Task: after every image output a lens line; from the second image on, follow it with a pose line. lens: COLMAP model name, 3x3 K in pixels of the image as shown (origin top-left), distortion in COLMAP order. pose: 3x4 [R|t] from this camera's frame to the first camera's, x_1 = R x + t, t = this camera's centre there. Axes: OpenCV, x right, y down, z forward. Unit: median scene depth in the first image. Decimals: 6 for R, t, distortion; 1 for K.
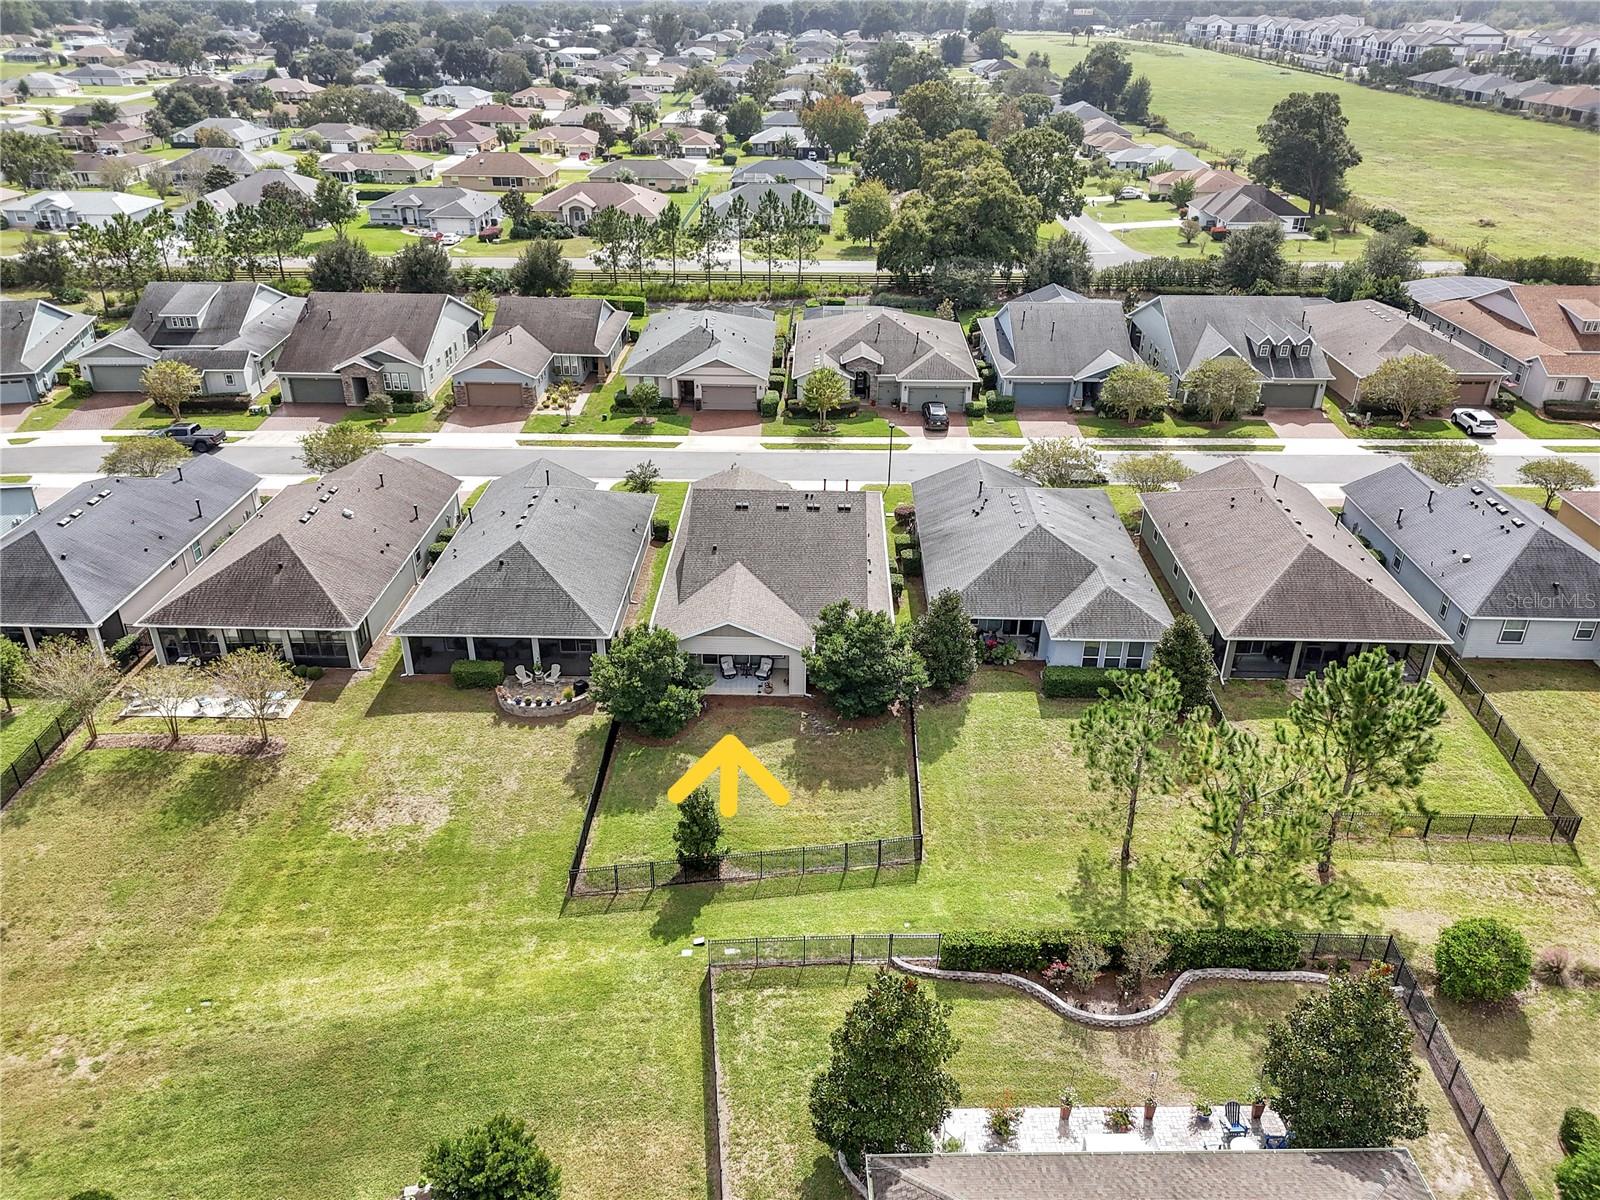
lens RADIAL K [[1209.3, 0, 801.5], [0, 1209.3, 575.0], [0, 0, 1]] dist [0.077496, -0.074639]
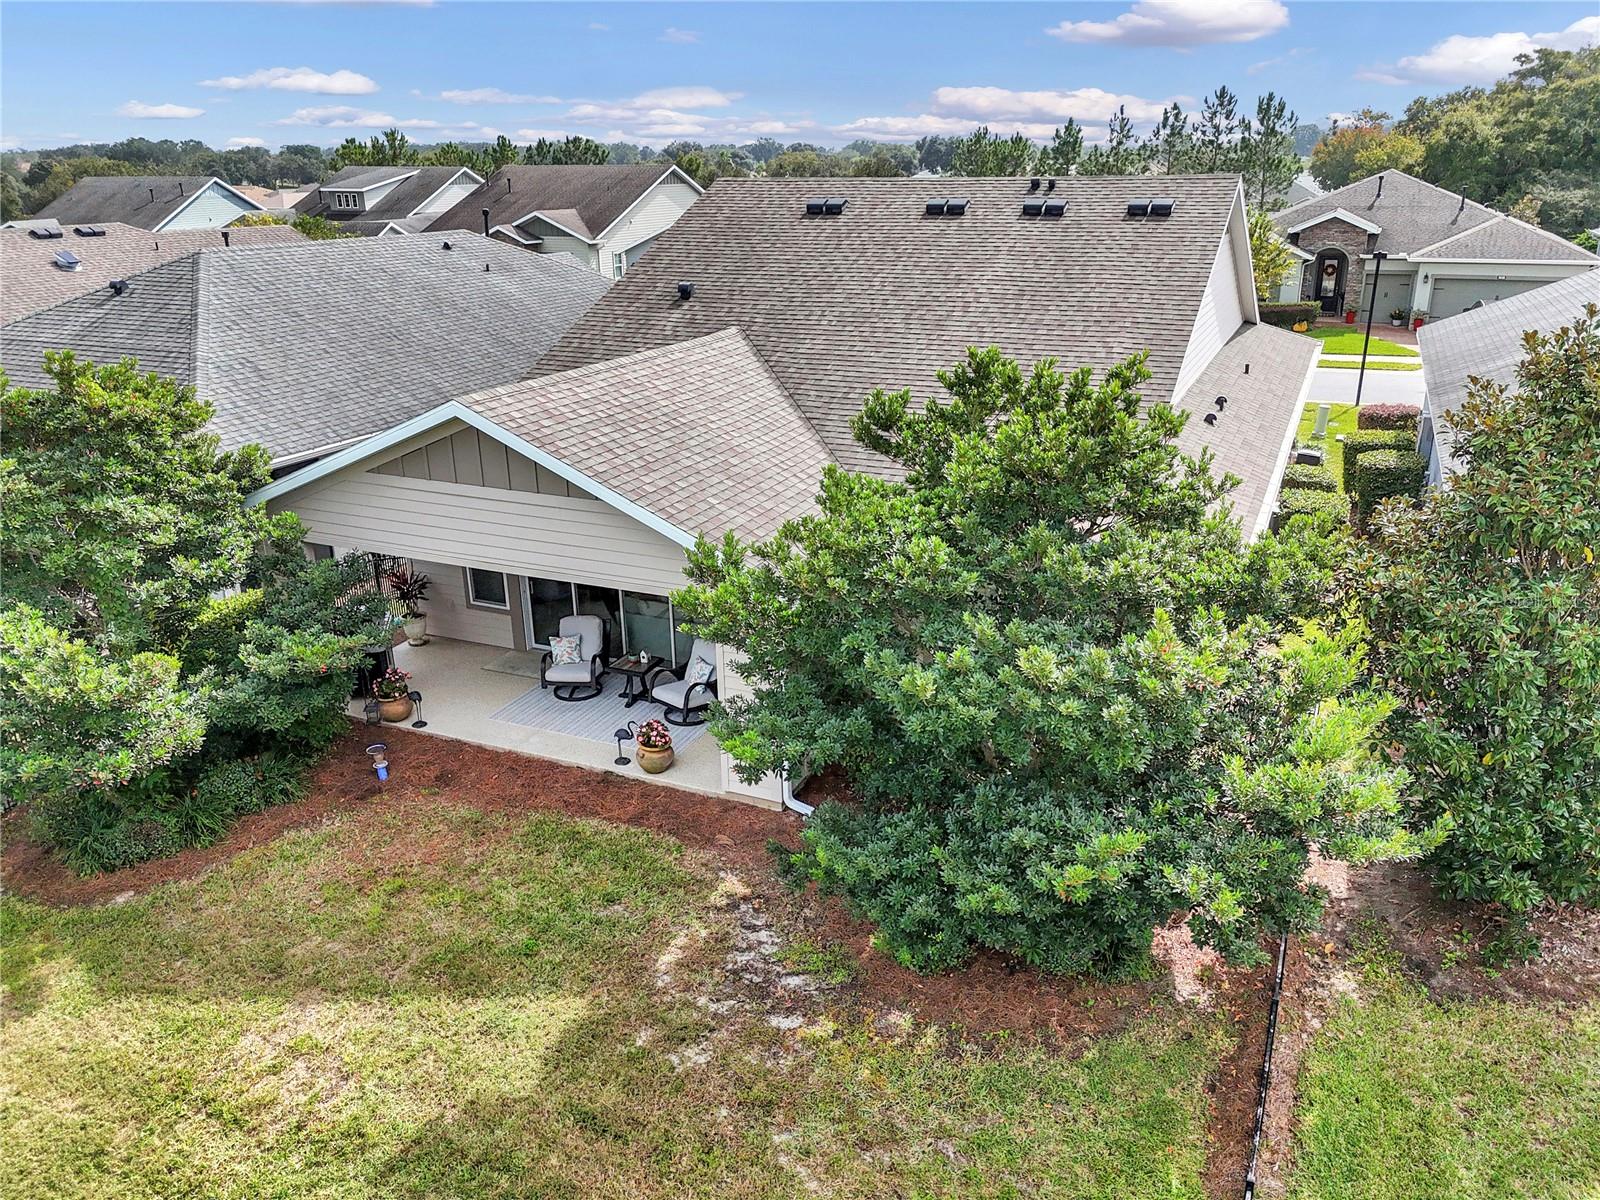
lens RADIAL K [[1209.3, 0, 801.5], [0, 1209.3, 575.0], [0, 0, 1]] dist [0.077496, -0.074639]
pose [[0.922257, 0.105880, -0.371796, 0.086080], [-0.150393, 0.984265, -0.092759, 0.079171], [0.356124, 0.141464, 0.923669, 0.800487]]
